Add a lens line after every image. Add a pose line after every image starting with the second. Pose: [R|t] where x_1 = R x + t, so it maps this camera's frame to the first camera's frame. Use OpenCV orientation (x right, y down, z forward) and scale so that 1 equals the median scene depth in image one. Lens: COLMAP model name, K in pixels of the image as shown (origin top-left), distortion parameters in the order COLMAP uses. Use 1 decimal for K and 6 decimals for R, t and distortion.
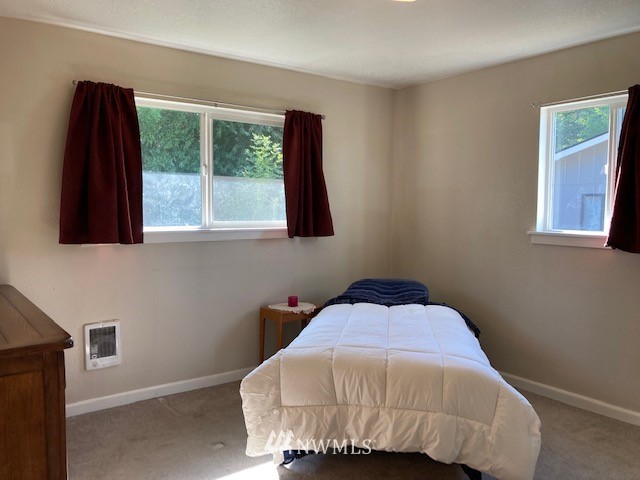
lens RADIAL K [[532.3, 0, 320.0], [0, 532.3, 240.0], [0, 0, 1]] dist [-0.002201, -0.001275]
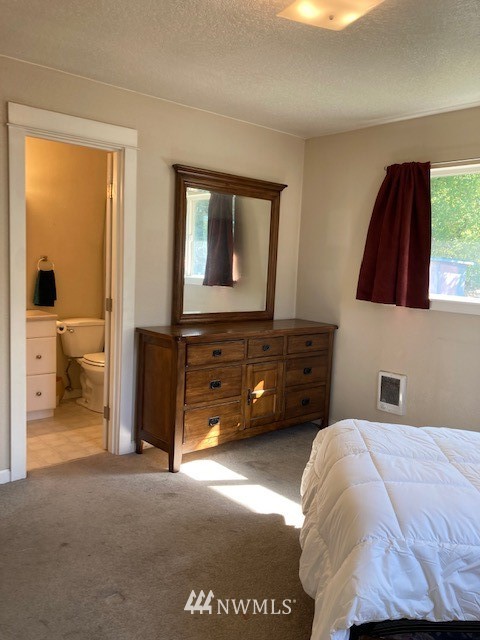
lens RADIAL K [[532.3, 0, 240.0], [0, 532.3, 320.0], [0, 0, 1]] dist [-0.002201, -0.001275]
pose [[0.092162, 0.110326, -0.989613, 0.688784], [-0.104259, 0.989449, 0.100598, -0.041035], [0.990271, 0.093904, 0.102692, 0.548124]]
